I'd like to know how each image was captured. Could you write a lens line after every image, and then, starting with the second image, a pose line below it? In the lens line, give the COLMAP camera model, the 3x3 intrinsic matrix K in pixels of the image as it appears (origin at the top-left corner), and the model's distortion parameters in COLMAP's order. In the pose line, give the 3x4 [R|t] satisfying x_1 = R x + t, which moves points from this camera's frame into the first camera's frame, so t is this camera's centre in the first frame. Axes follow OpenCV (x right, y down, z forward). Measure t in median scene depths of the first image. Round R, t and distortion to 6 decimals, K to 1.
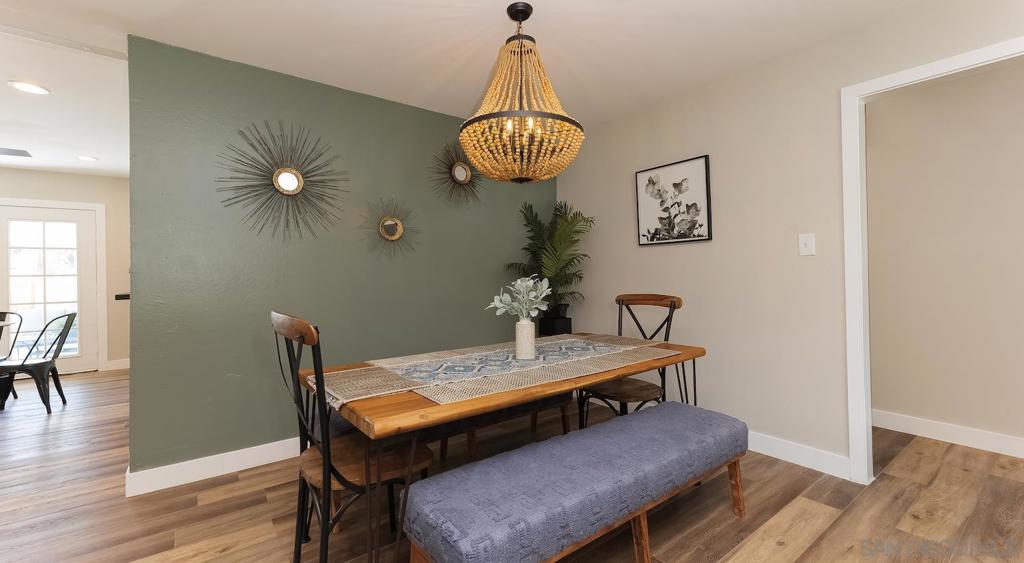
lens RADIAL K [[422.4, 0, 510.4], [0, 422.4, 274.1], [0, 0, 1]] dist [-0.003053, 0.000056]
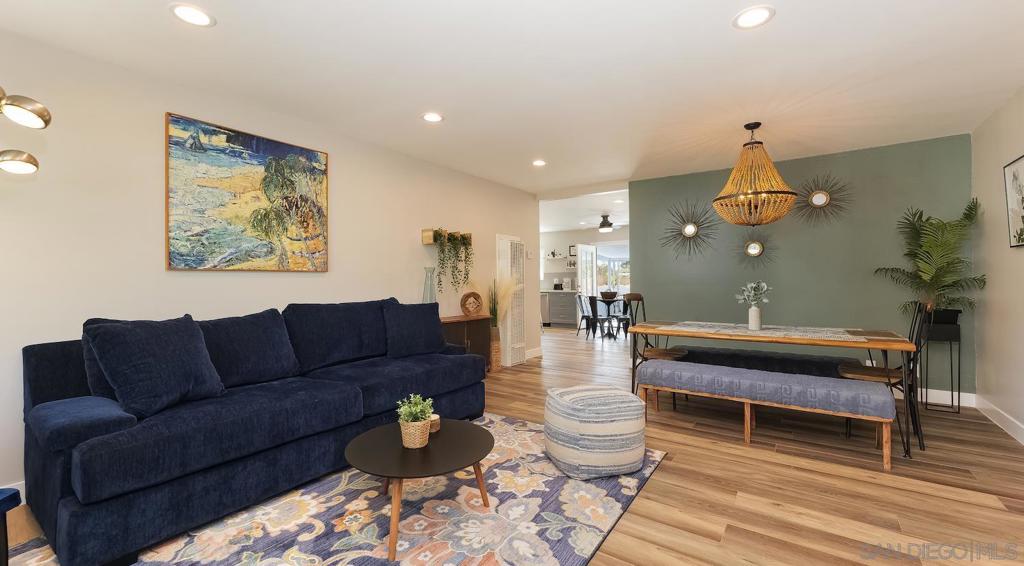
lens RADIAL K [[422.4, 0, 513.1], [0, 422.4, 280.6], [0, 0, 1]] dist [-0.003053, 0.000056]
pose [[0.331153, 0.003117, -0.943572, 0.863182], [0.009491, 0.999933, 0.006634, -0.015138], [0.943529, -0.011152, 0.331101, -0.312461]]
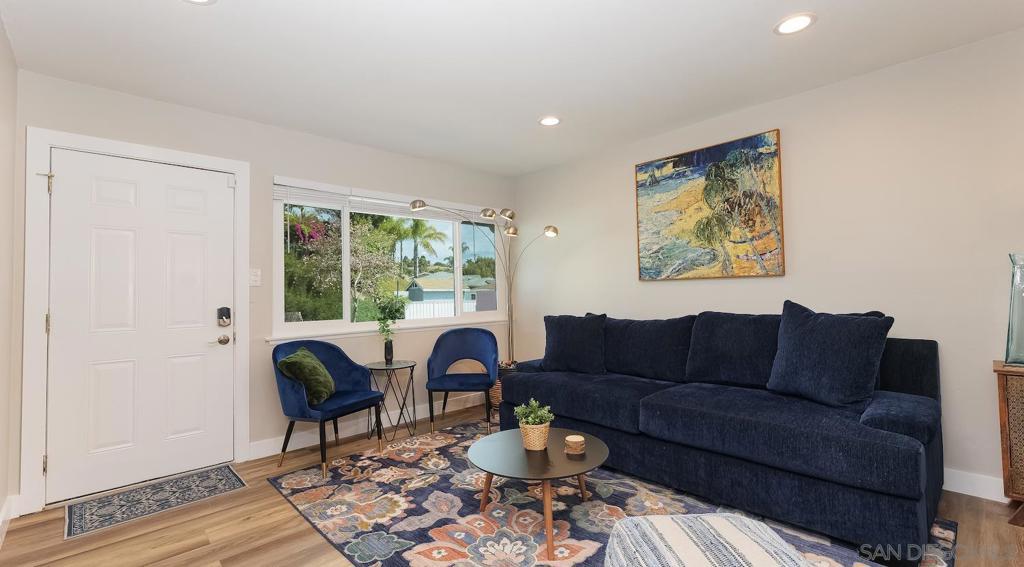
lens RADIAL K [[448.3, 0, 511.9], [0, 448.3, 283.6], [0, 0, 1]] dist [0.001002, 0.000002]
pose [[-0.991092, 0.025076, -0.130799, 0.335786], [0.028402, 0.999317, -0.023624, -0.011735], [0.130117, -0.027129, -0.991127, 0.477023]]
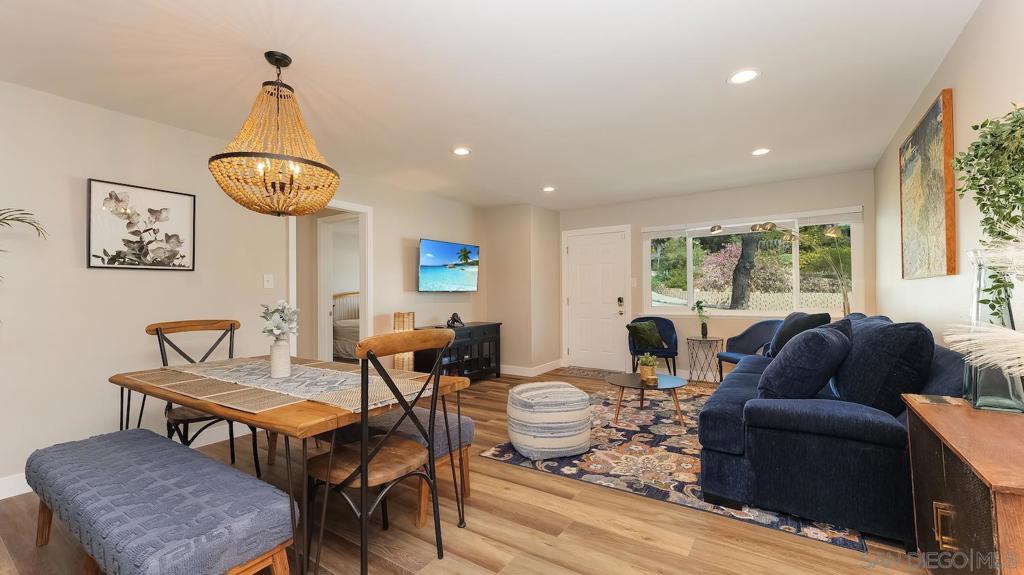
lens RADIAL K [[425.3, 0, 509.9], [0, 425.3, 287.7], [0, 0, 1]] dist [0.000198, 0.000010]
pose [[-0.341143, 0.024605, 0.939689, -0.817799], [0.007446, 0.999697, -0.023473, -0.002982], [-0.939982, -0.001011, -0.341223, 0.552635]]
